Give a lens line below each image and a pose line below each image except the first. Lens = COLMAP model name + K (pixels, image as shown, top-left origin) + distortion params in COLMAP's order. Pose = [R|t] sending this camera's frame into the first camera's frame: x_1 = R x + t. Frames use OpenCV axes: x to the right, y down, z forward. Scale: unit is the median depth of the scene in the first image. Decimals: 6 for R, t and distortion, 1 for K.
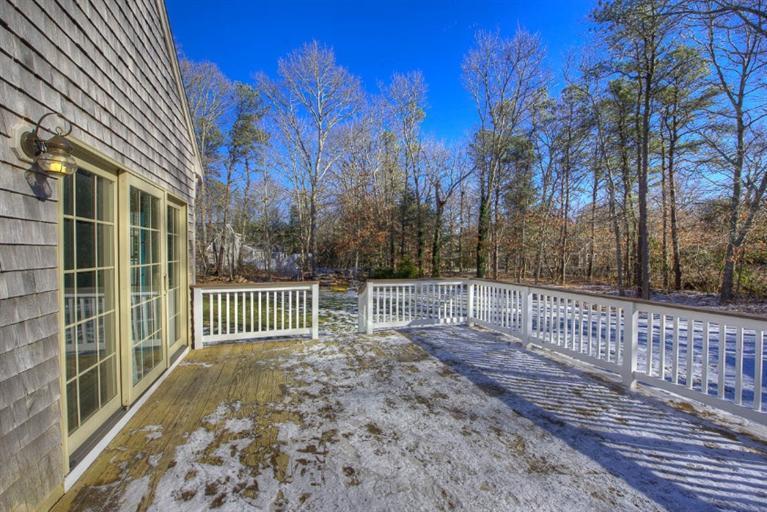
lens RADIAL K [[304.6, 0, 382.9], [0, 304.6, 255.1], [0, 0, 1]] dist [-0.021096, -0.000522]
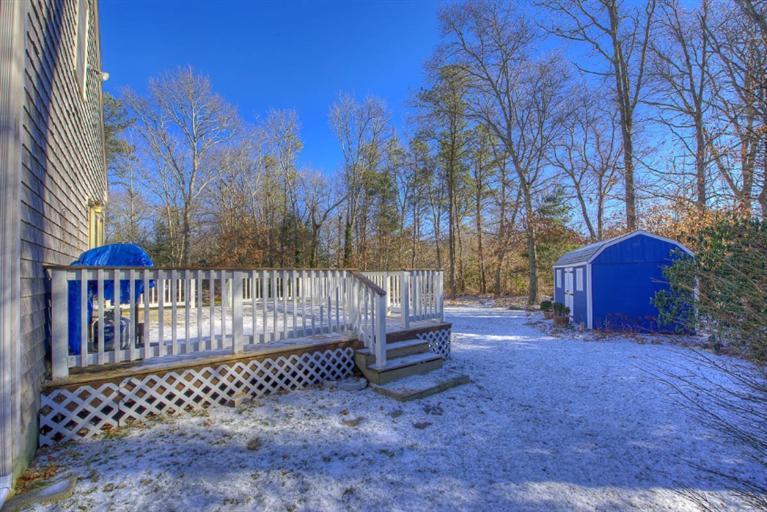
lens RADIAL K [[312.9, 0, 384.8], [0, 312.9, 270.7], [0, 0, 1]] dist [-0.021682, -0.000116]
pose [[0.939281, -0.007241, 0.343074, 0.032193], [0.015572, 0.999647, -0.021536, 0.024897], [-0.342797, 0.025571, 0.939062, -0.177163]]
